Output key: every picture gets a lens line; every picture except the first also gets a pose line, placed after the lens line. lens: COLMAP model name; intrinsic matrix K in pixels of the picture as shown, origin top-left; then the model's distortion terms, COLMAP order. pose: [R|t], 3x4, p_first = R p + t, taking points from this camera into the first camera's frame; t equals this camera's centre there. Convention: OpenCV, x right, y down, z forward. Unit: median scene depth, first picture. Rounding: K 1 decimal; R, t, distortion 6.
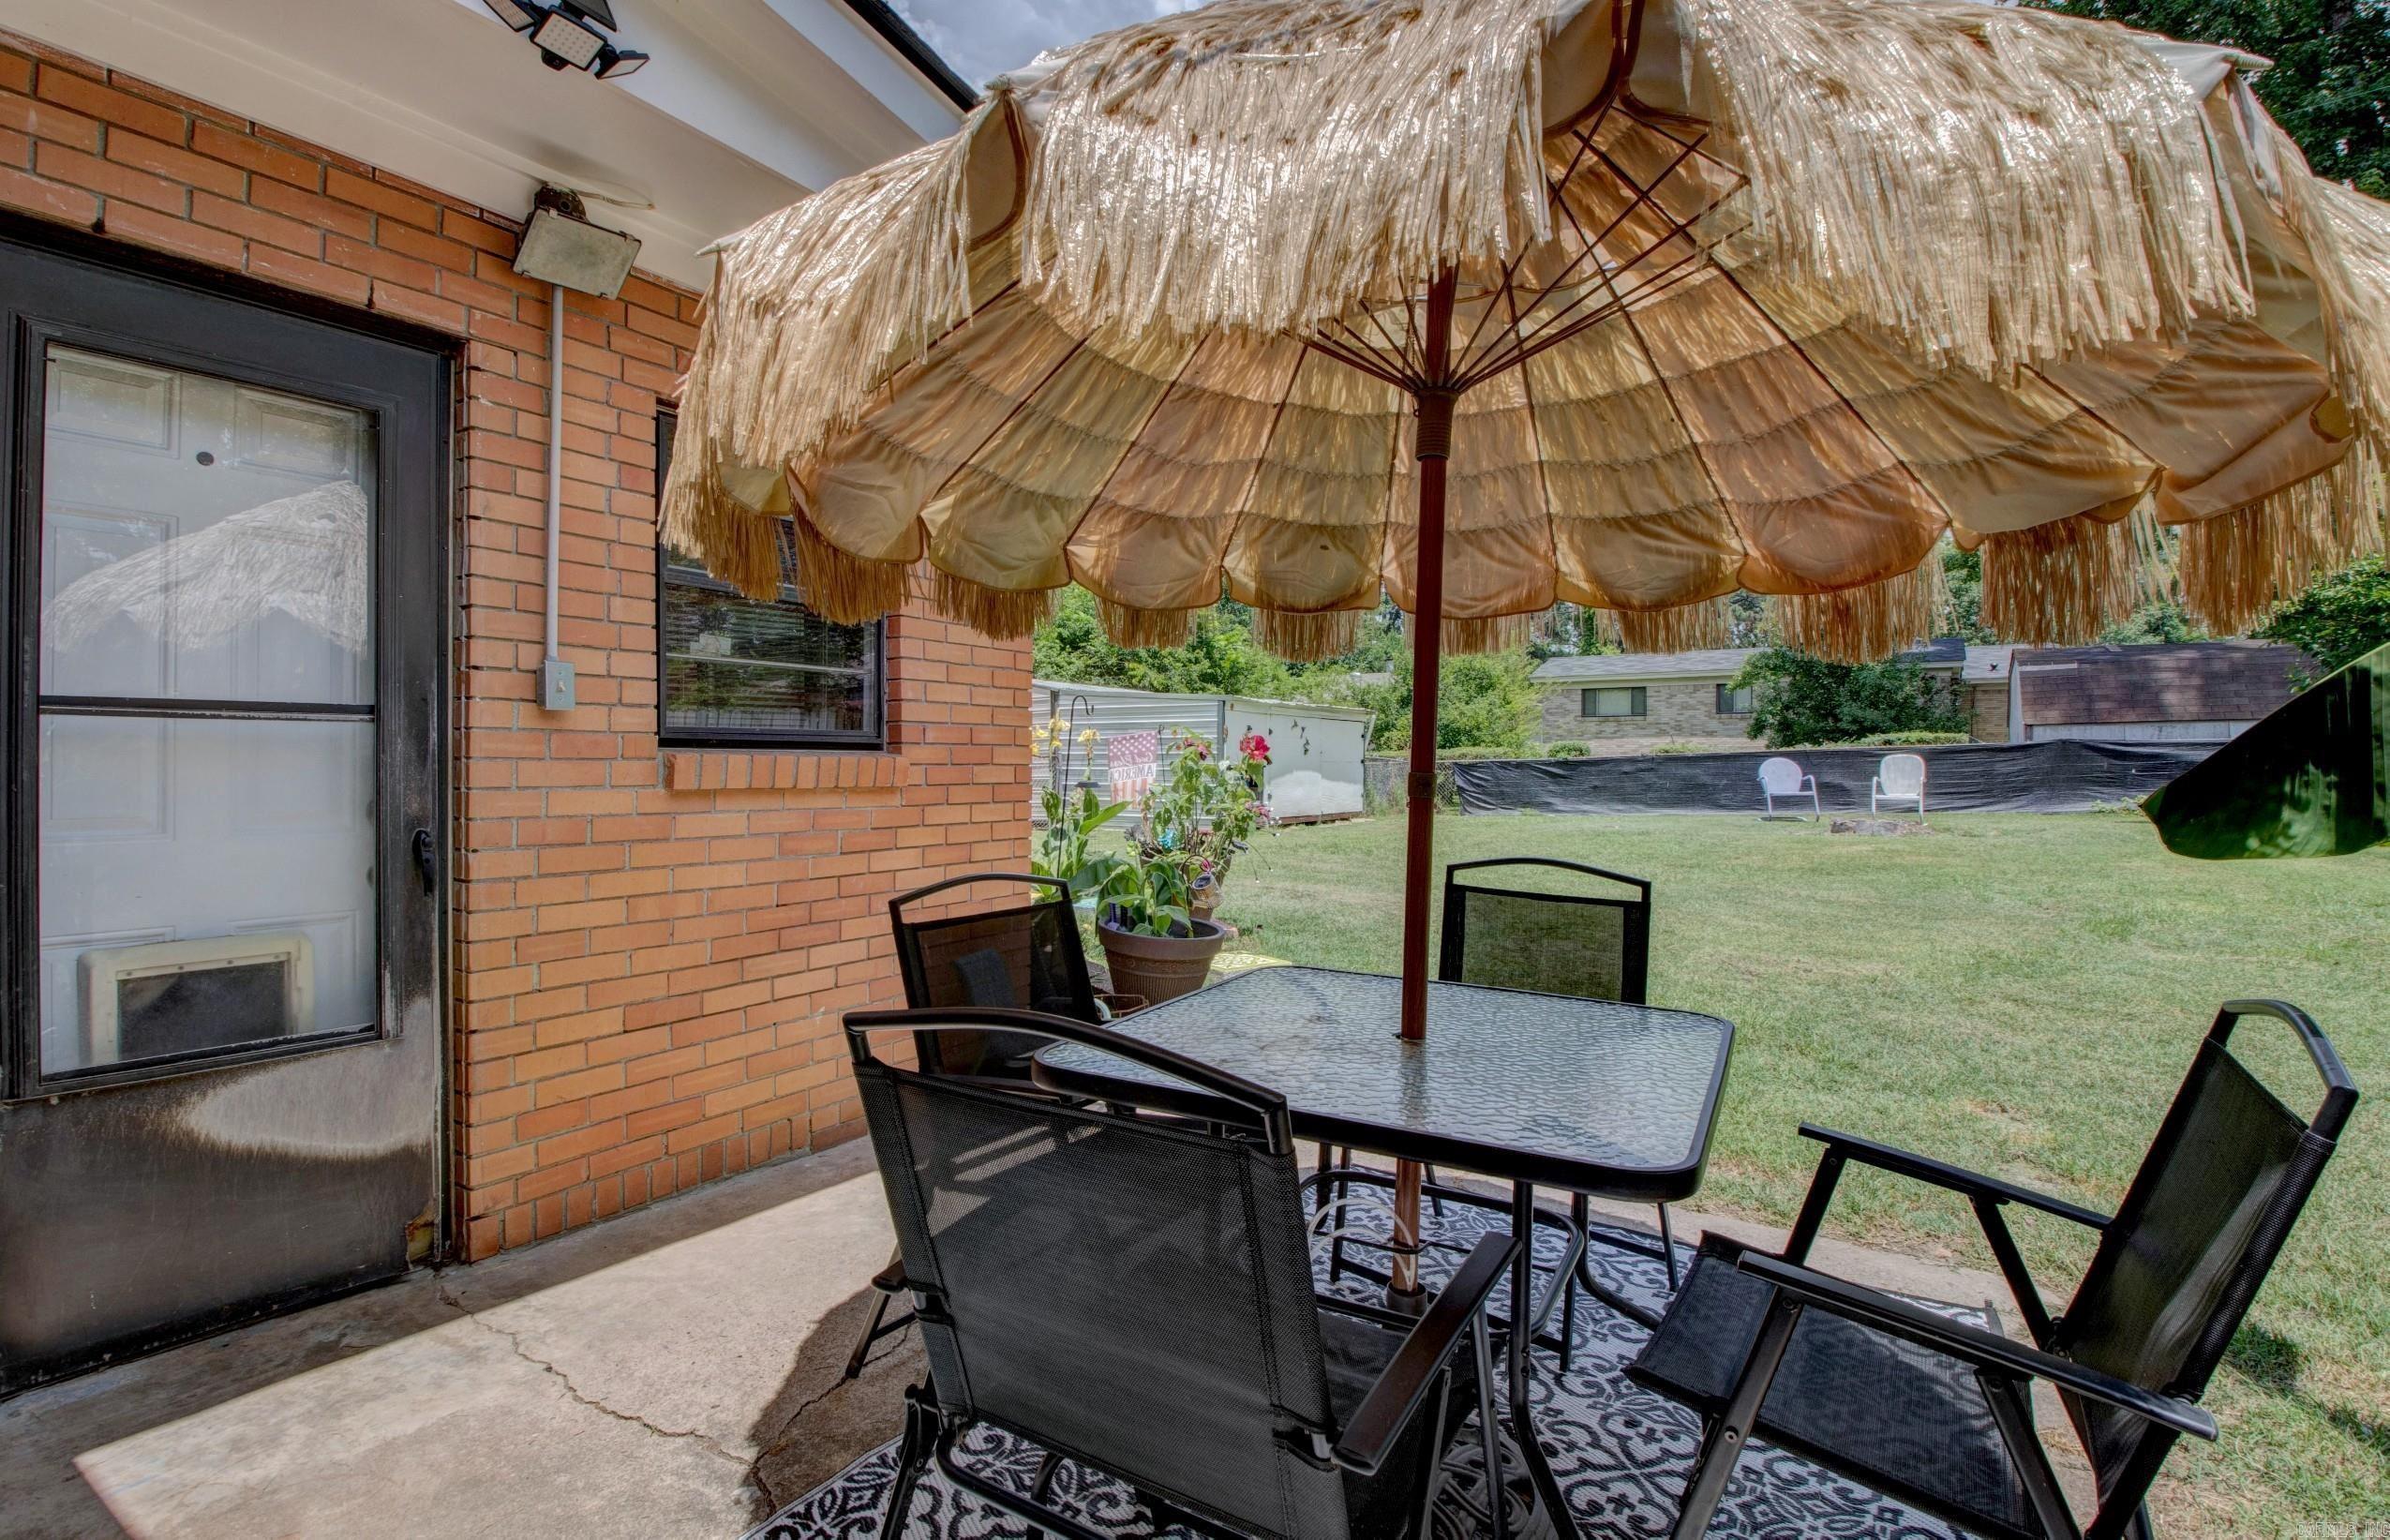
lens RADIAL K [[1094.4, 0, 1194.8], [0, 1094.4, 759.6], [0, 0, 1]] dist [0.029903, -0.036285]
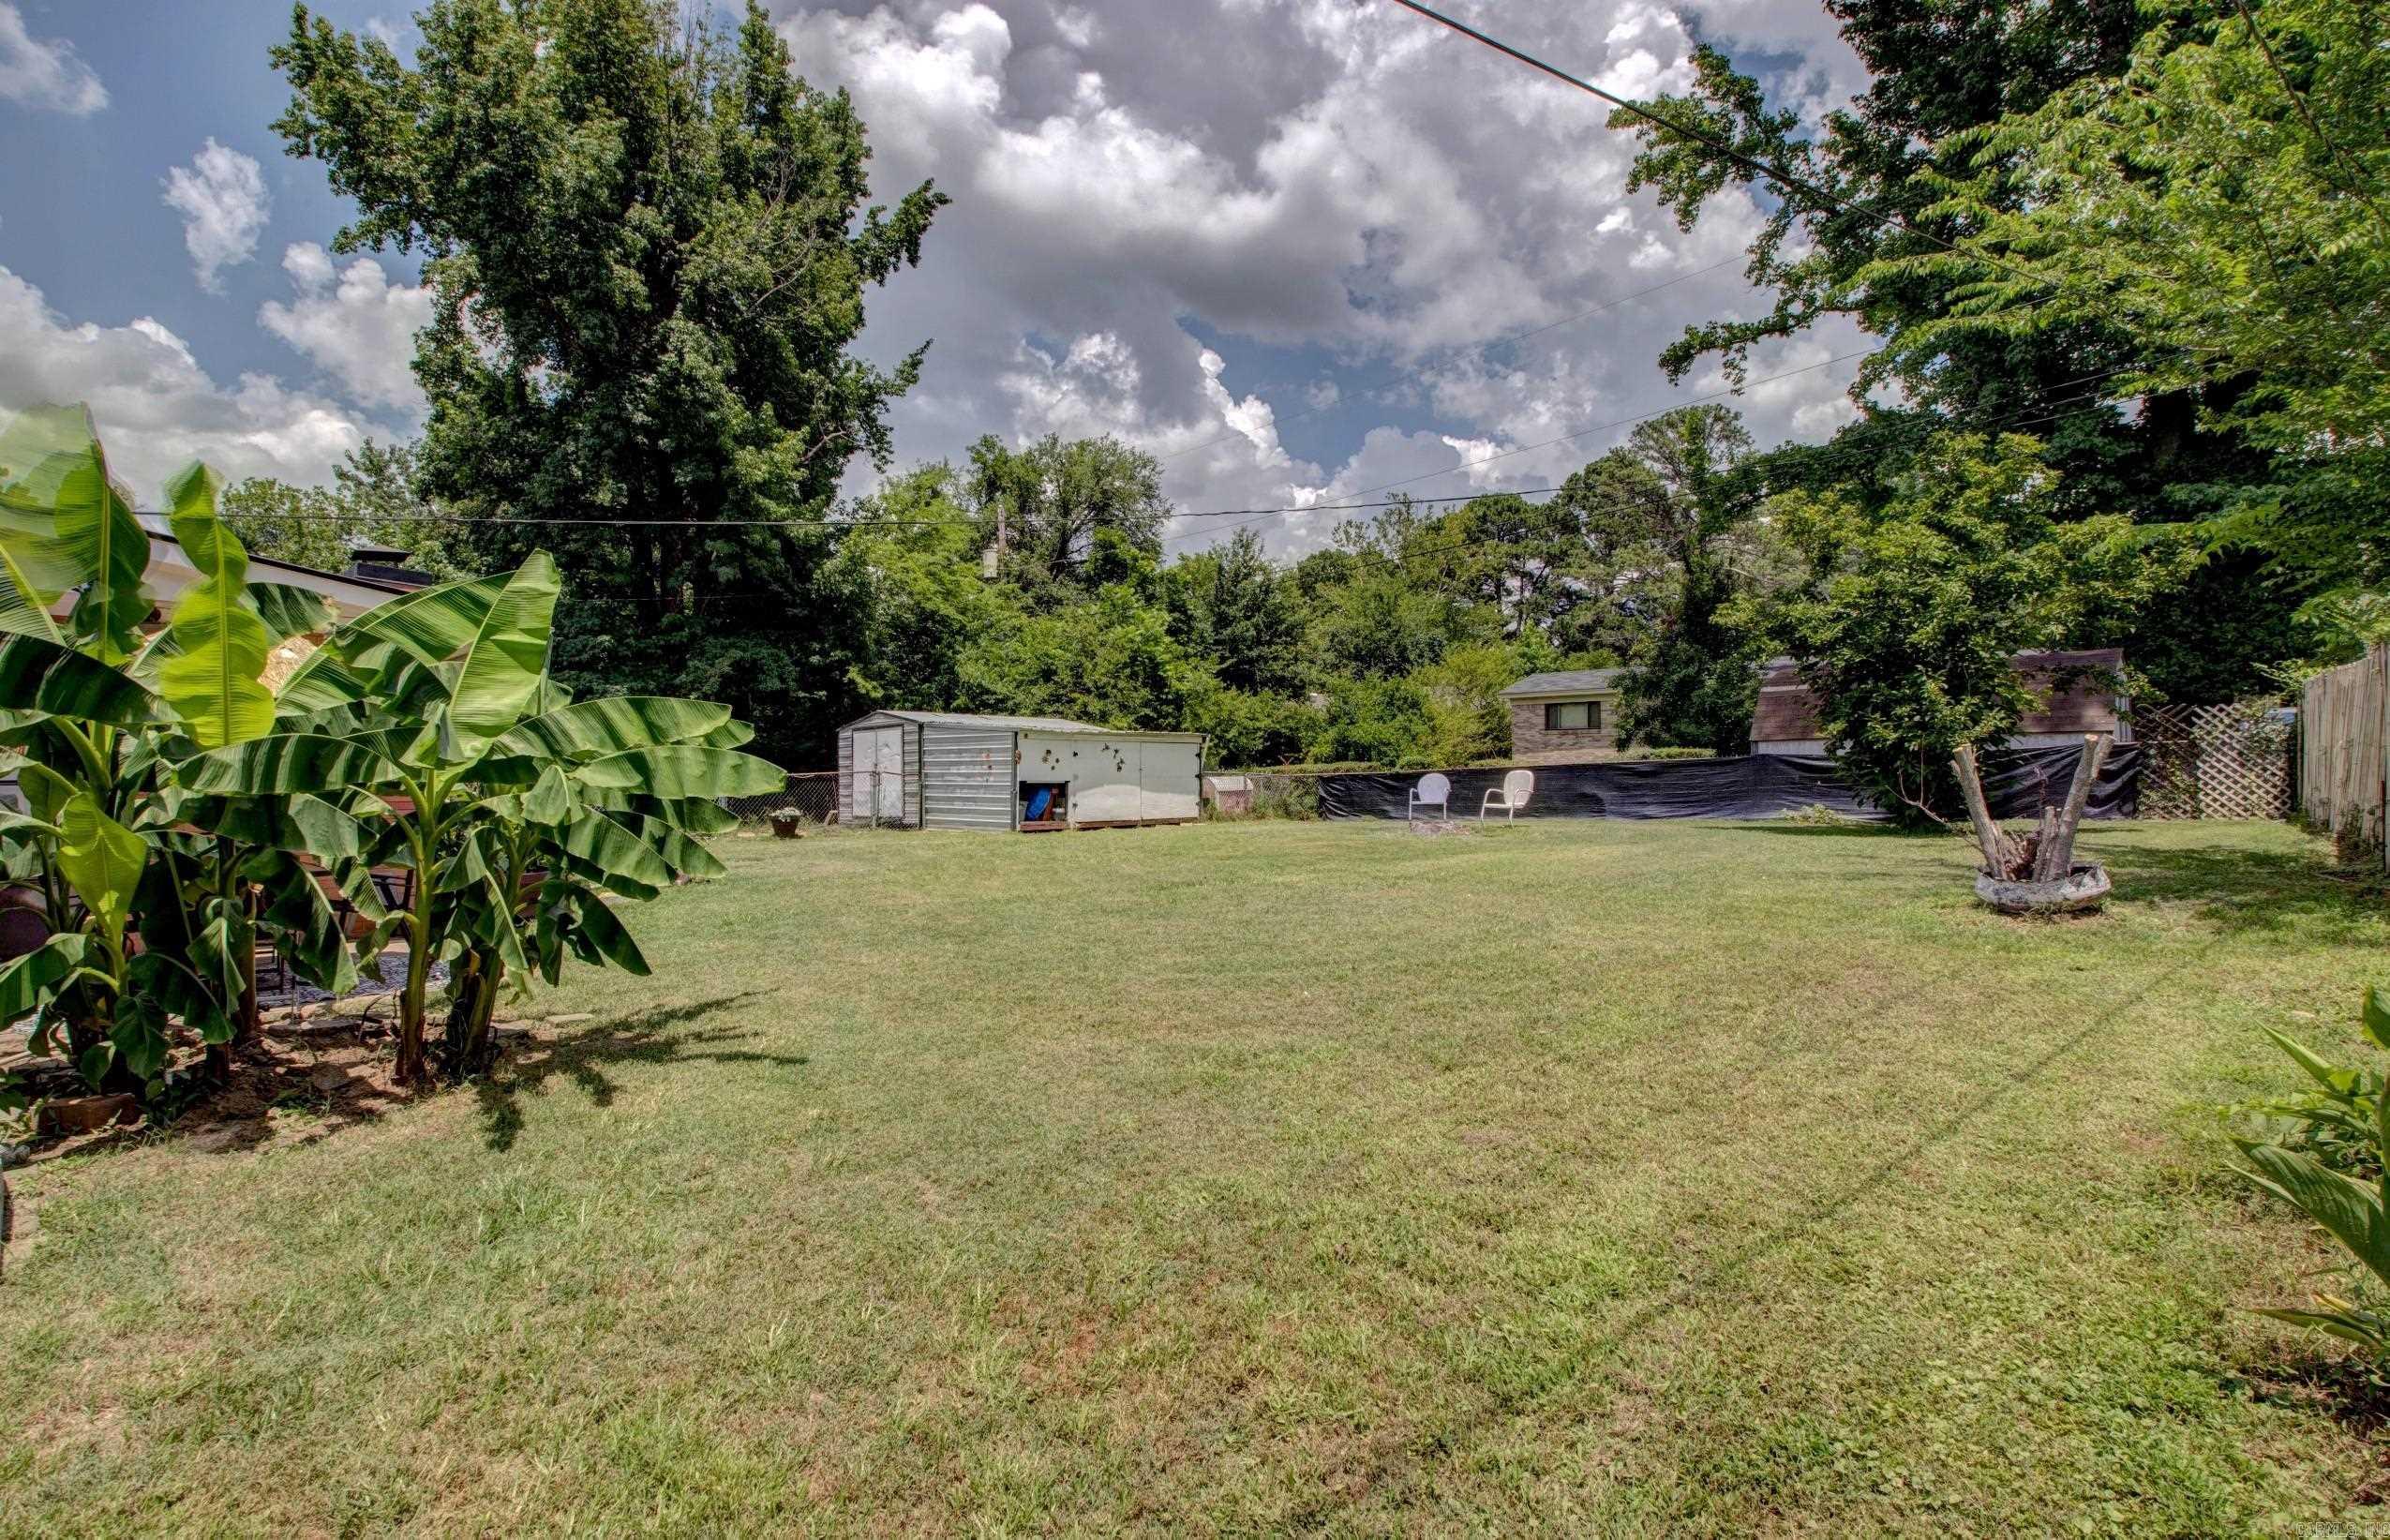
lens RADIAL K [[1094.4, 0, 1194.8], [0, 1094.4, 759.6], [0, 0, 1]] dist [0.029903, -0.036285]
pose [[0.982917, -0.008057, -0.183872, 0.372822], [0.006812, 0.999949, -0.007402, -0.007616], [0.183922, 0.006023, 0.982922, -0.183003]]
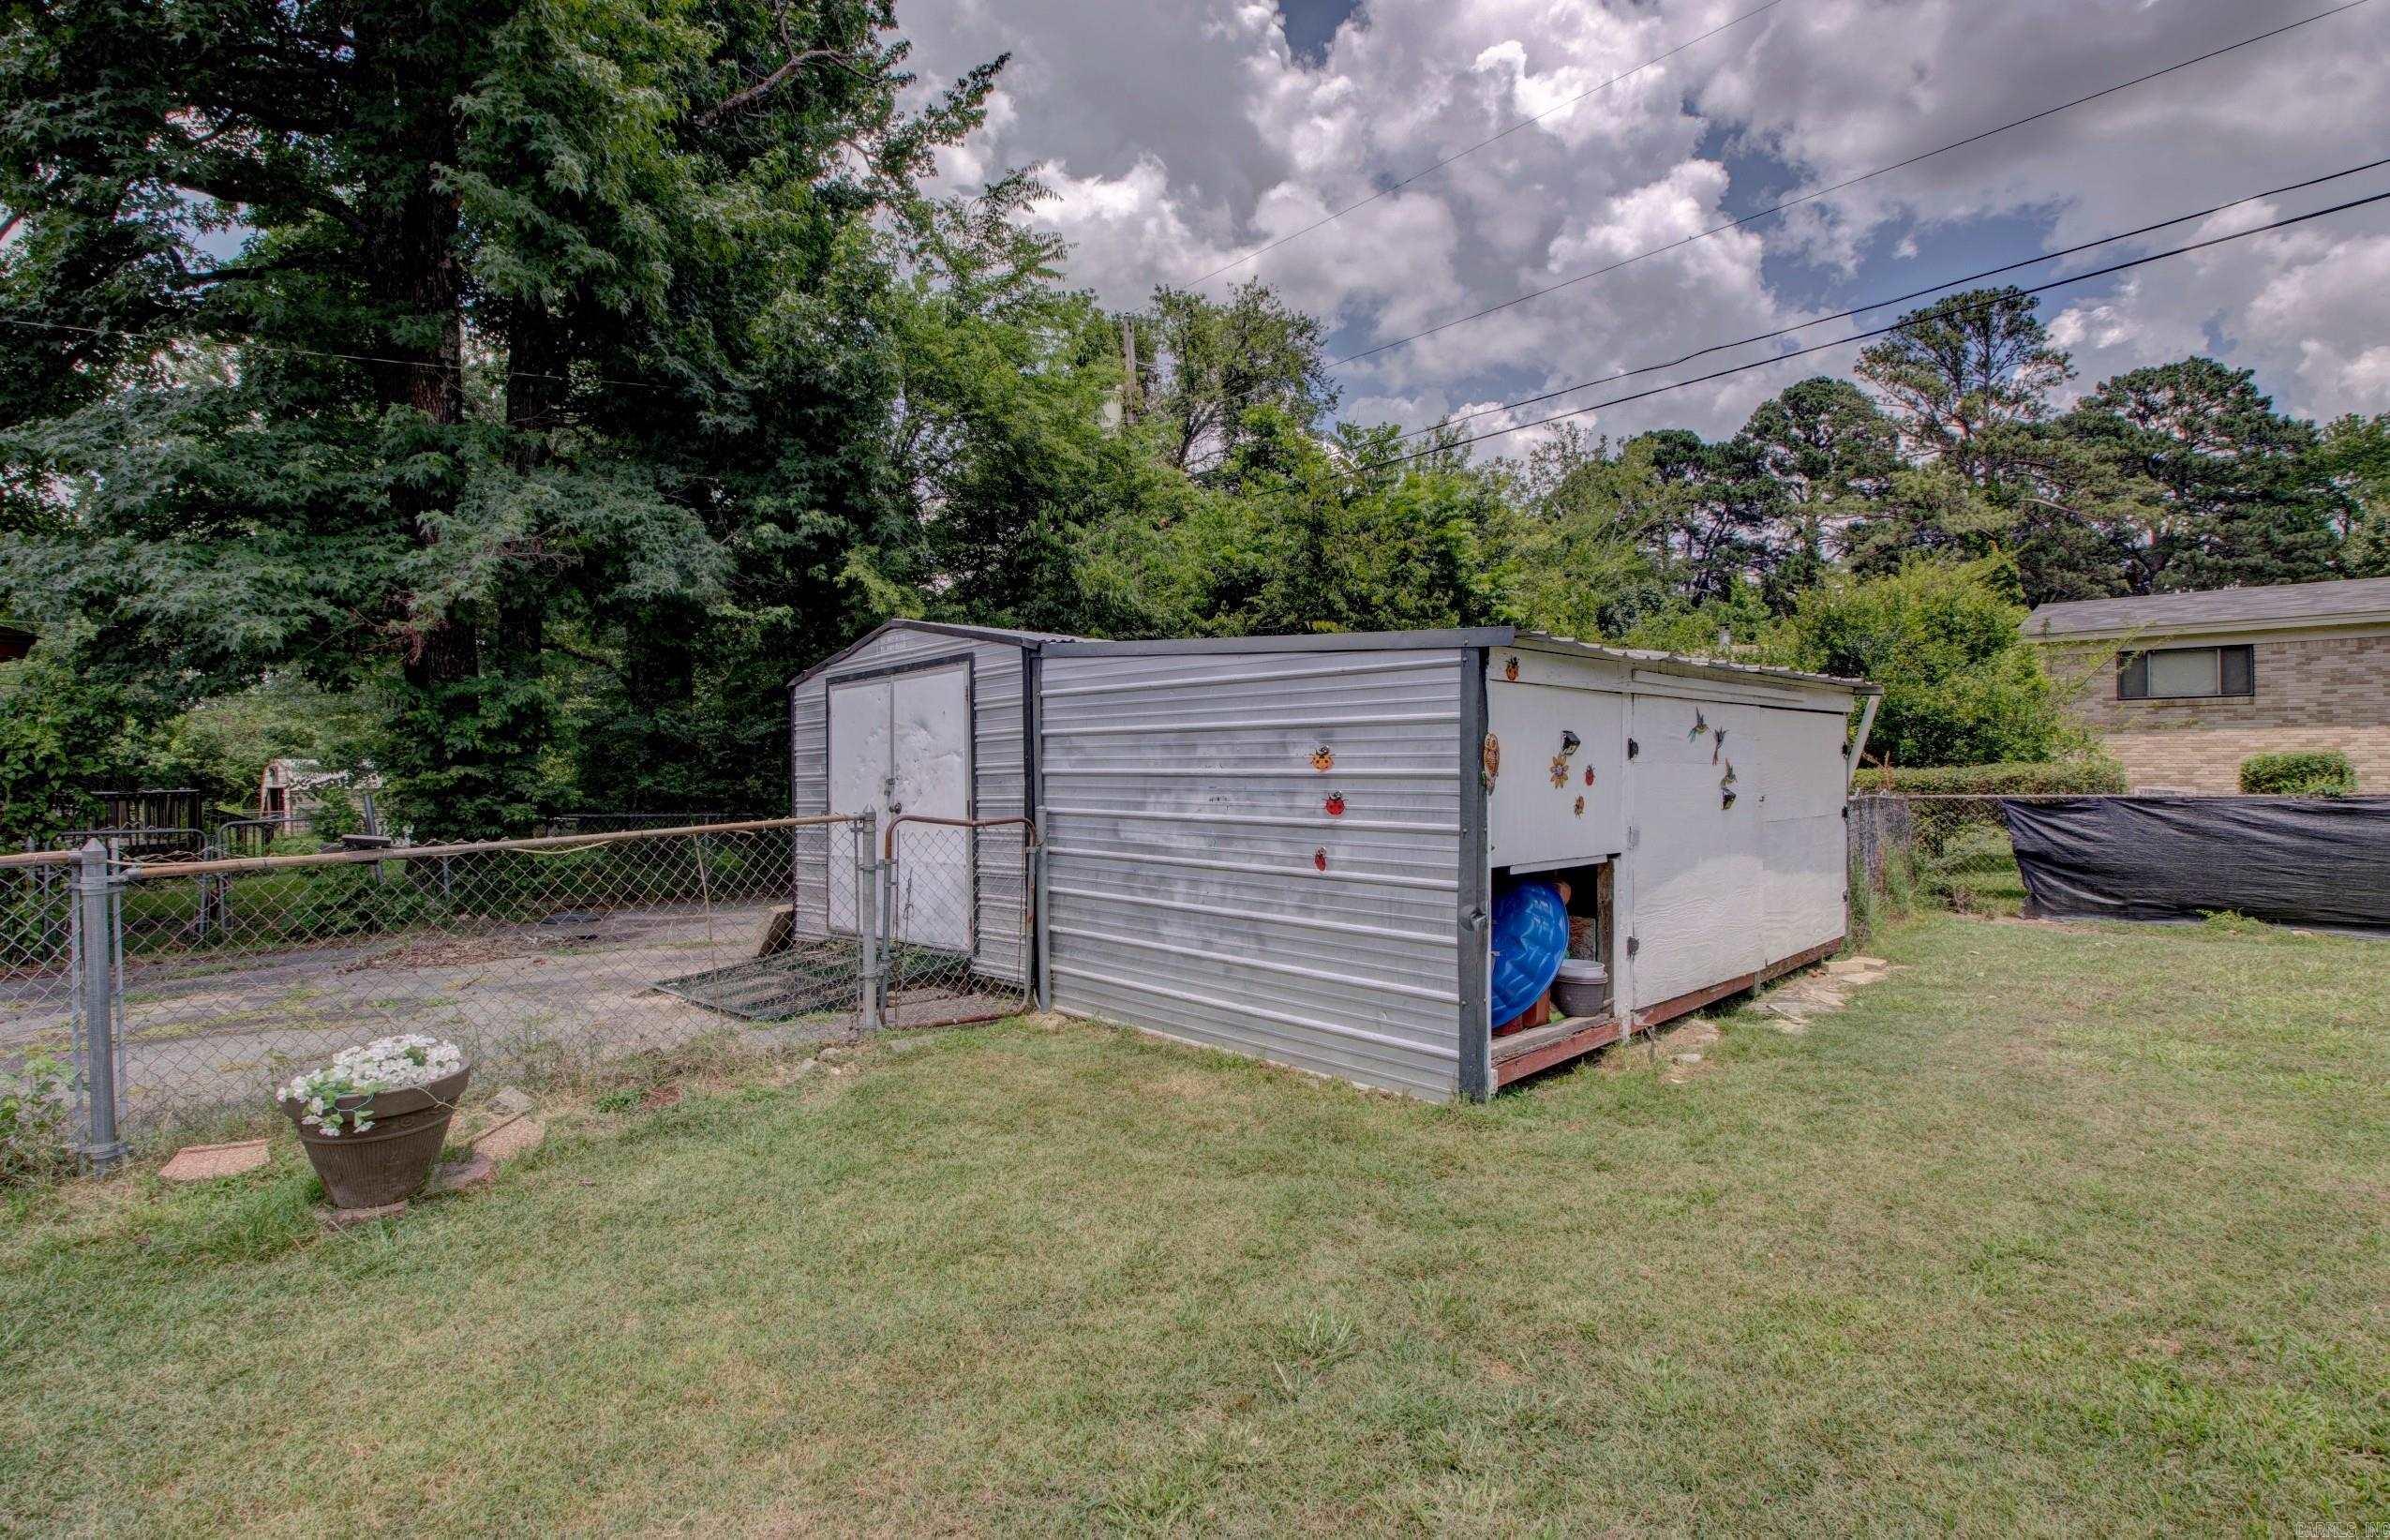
lens RADIAL K [[1094.4, 0, 1194.8], [0, 1094.4, 759.6], [0, 0, 1]] dist [0.029903, -0.036285]
pose [[0.973312, -0.008203, -0.229340, 0.014861], [0.008596, 0.999963, 0.000714, -0.020008], [0.229326, -0.002666, 0.973346, 0.556989]]
